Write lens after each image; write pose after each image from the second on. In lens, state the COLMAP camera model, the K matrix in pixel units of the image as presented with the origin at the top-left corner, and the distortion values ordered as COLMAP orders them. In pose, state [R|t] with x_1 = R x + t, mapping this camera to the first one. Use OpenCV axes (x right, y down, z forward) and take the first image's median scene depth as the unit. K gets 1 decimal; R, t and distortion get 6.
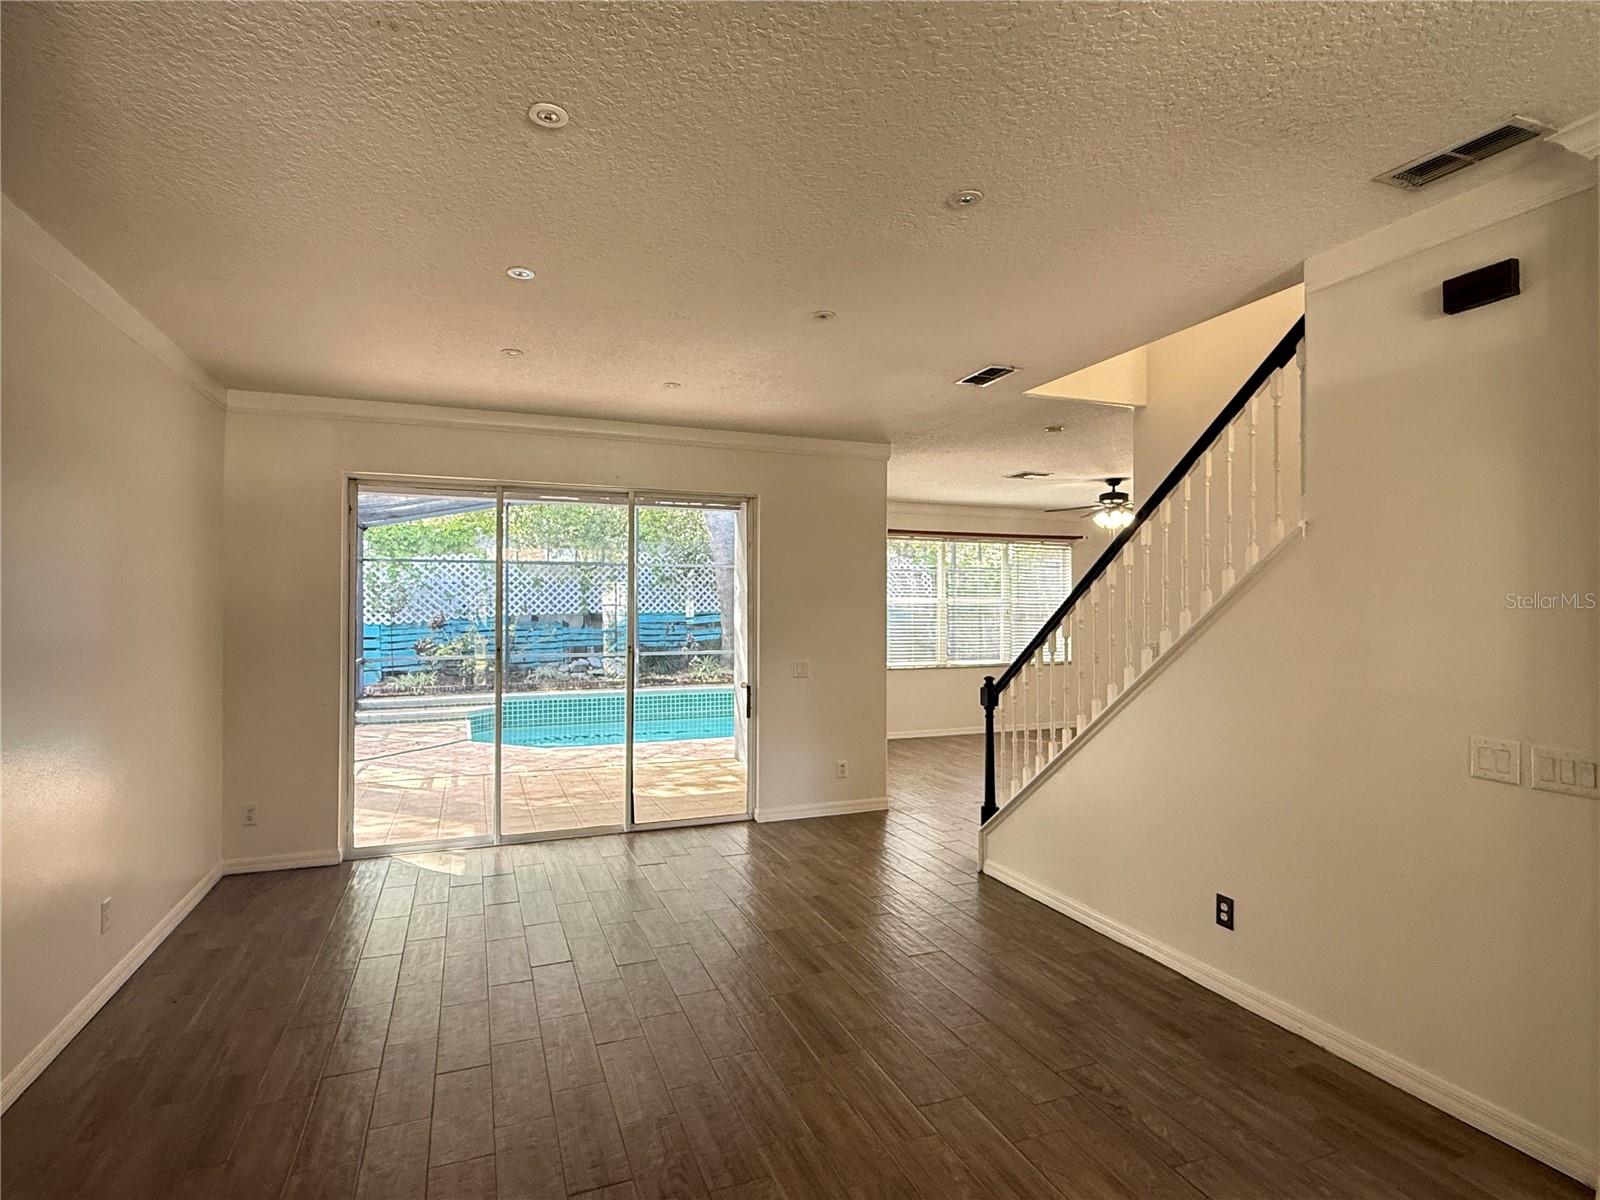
lens RADIAL K [[828.0, 0, 799.5], [0, 828.0, 602.8], [0, 0, 1]] dist [-0.000060, 0.002091]
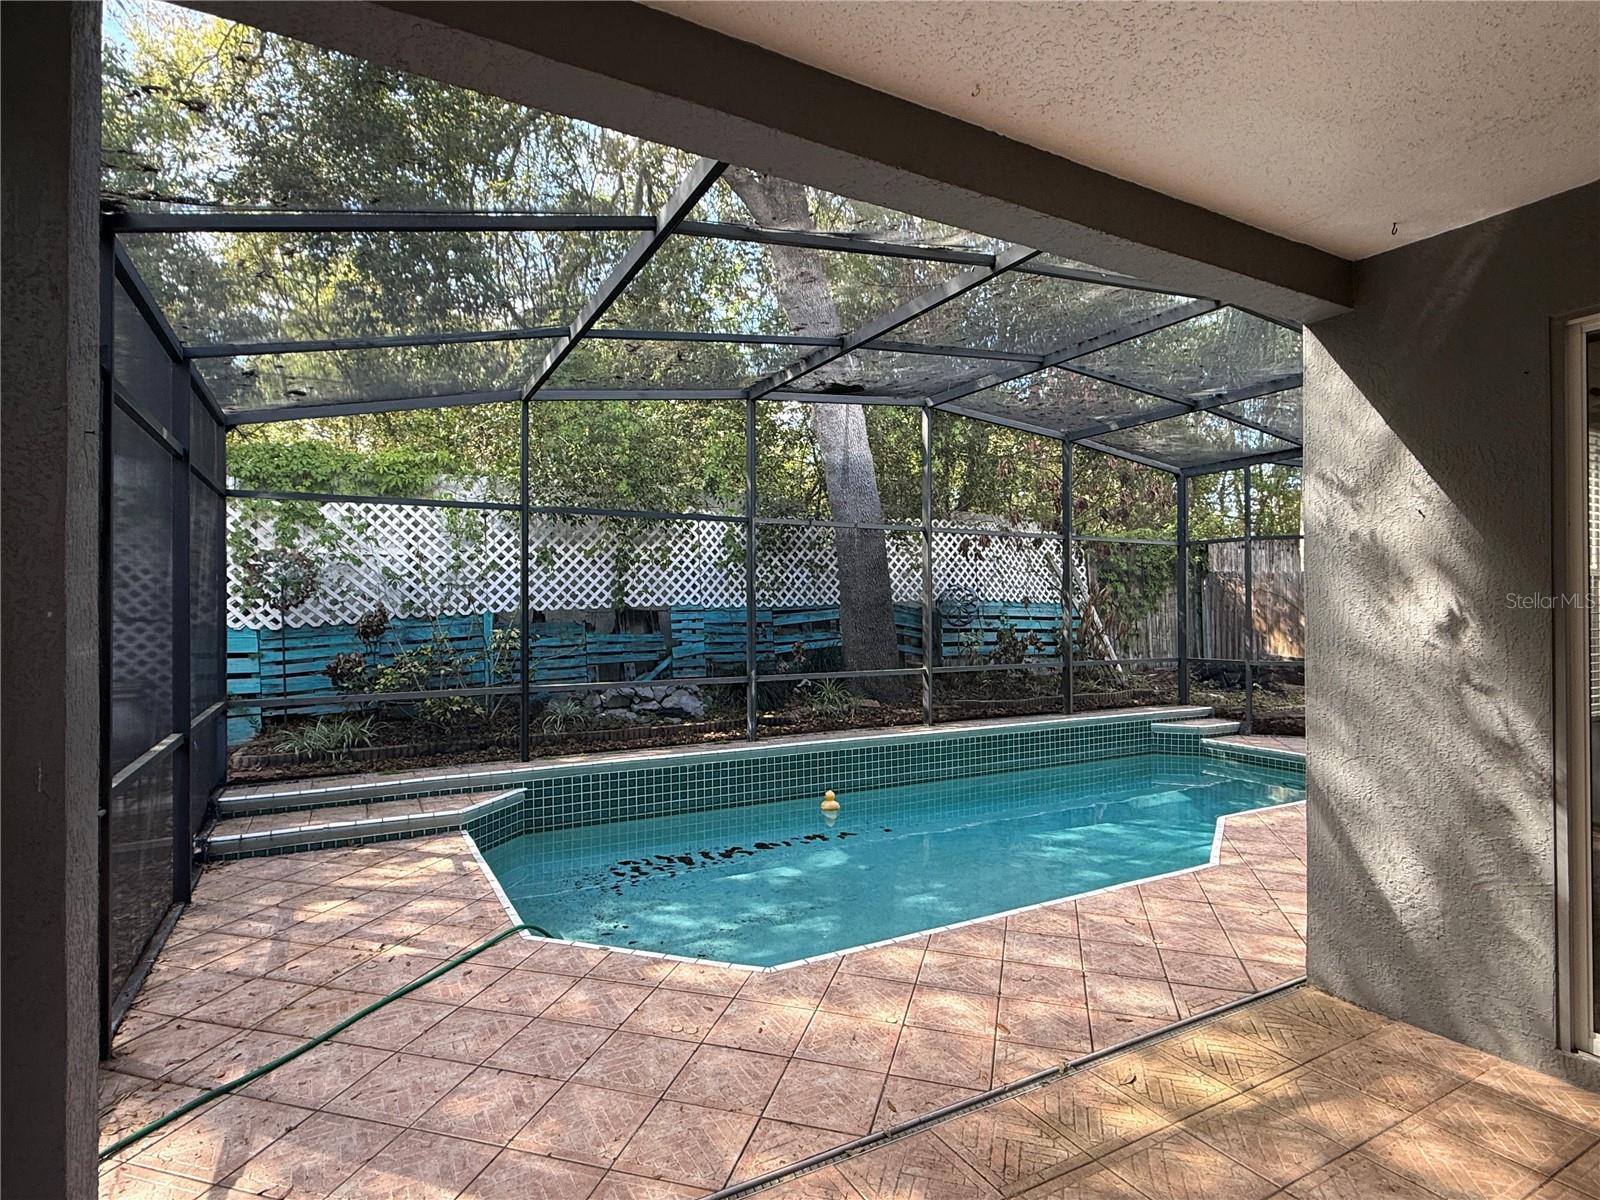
lens RADIAL K [[828.0, 0, 799.8], [0, 828.0, 605.8], [0, 0, 1]] dist [-0.000060, 0.002091]
pose [[0.992356, -0.001162, 0.123399, -0.226067], [0.000520, 0.999986, 0.005233, 0.008475], [-0.123403, -0.005129, 0.992343, 0.425945]]
